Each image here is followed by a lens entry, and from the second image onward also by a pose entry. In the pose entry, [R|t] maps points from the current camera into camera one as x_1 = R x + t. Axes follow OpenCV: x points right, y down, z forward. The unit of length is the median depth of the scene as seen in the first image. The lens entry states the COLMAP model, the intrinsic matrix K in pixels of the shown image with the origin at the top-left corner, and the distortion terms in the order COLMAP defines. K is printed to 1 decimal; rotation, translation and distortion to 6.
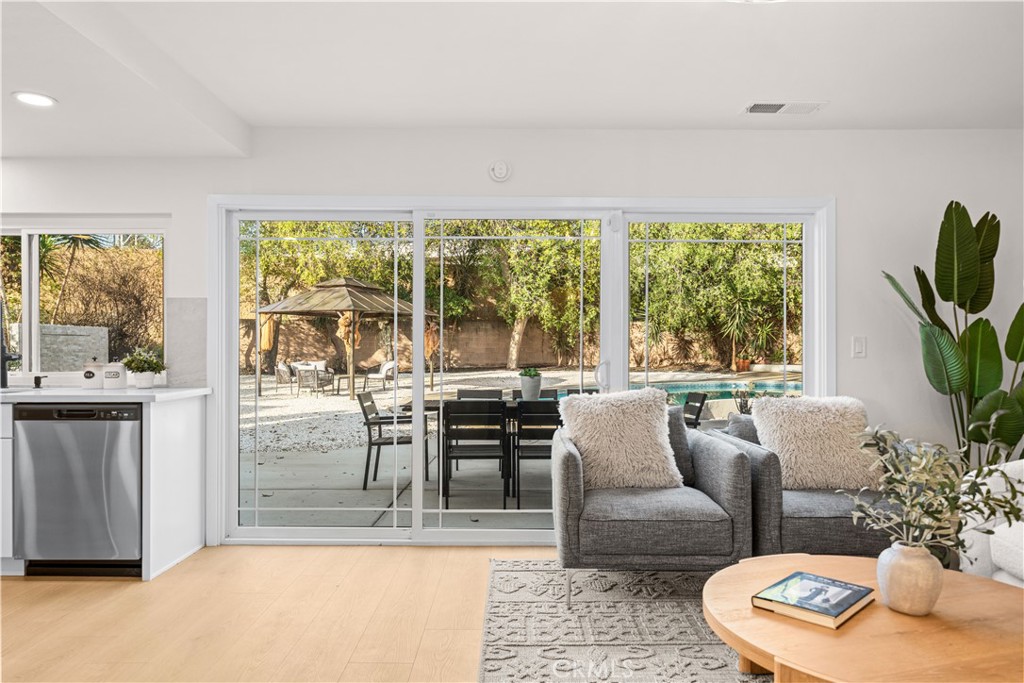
lens RADIAL K [[690.2, 0, 511.4], [0, 690.2, 346.3], [0, 0, 1]] dist [0.003583, -0.000665]
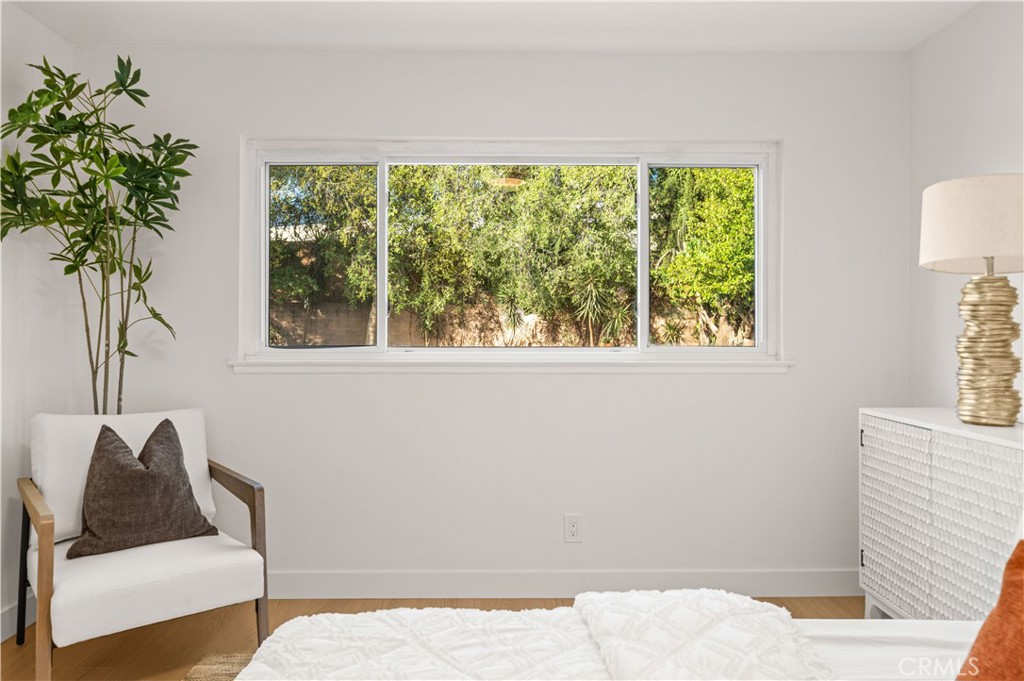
lens RADIAL K [[690.2, 0, 513.8], [0, 690.2, 330.0], [0, 0, 1]] dist [0.003583, -0.000665]
pose [[0.999974, 0.005369, -0.004801, 1.198532], [-0.005360, 0.999984, 0.001968, -0.005283], [0.004811, -0.001942, 0.999987, 0.259798]]
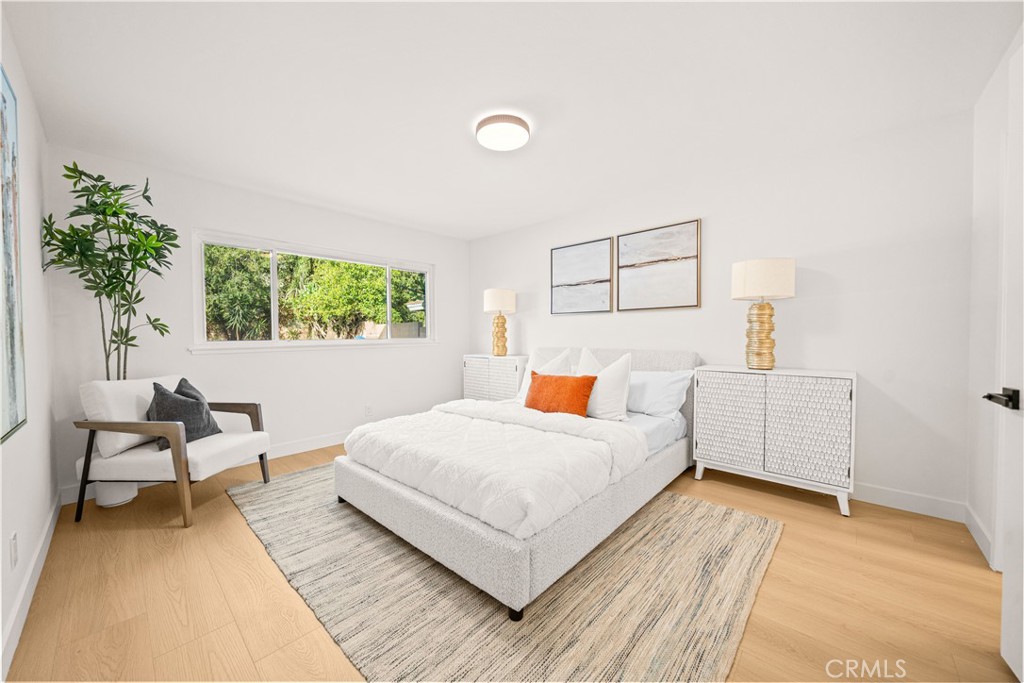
lens RADIAL K [[377.3, 0, 506.9], [0, 377.3, 346.4], [0, 0, 1]] dist [0.000297, 0.000036]
pose [[0.692328, -0.026779, 0.721086, 0.727326], [0.004705, 0.999457, 0.032600, 0.007689], [-0.721568, -0.019177, 0.692078, -0.003224]]
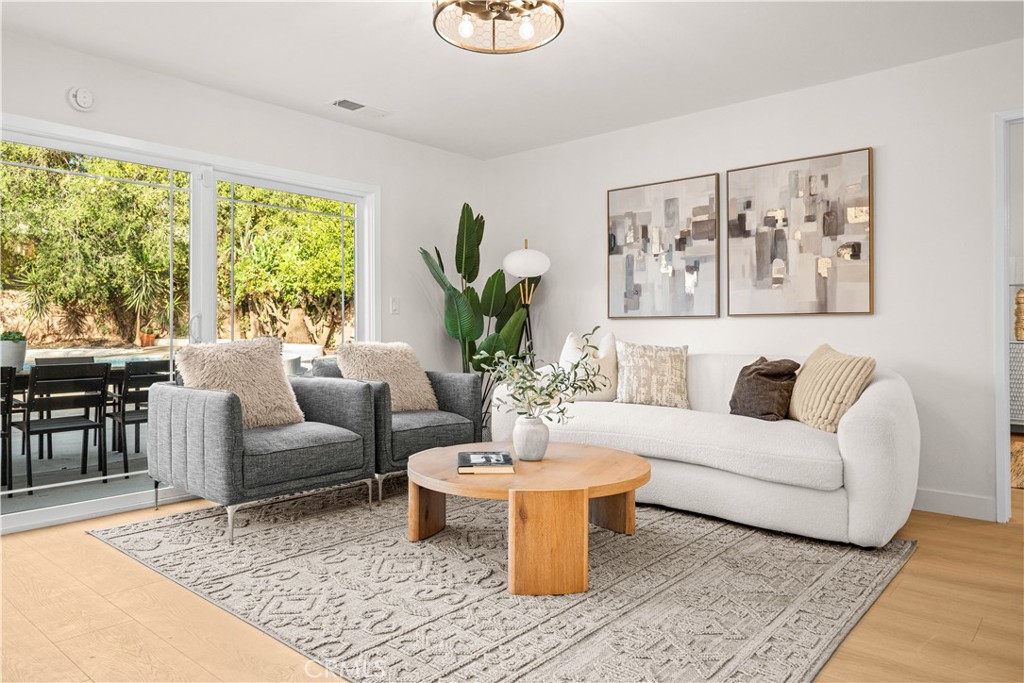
lens RADIAL K [[690.1, 0, 505.5], [0, 690.1, 318.1], [0, 0, 1]] dist [-0.001650, 0.000367]
pose [[0.655865, 0.009755, 0.754815, -0.330133], [-0.002143, 0.999937, -0.011060, 0.037486], [-0.754875, 0.005637, 0.655845, 0.002167]]
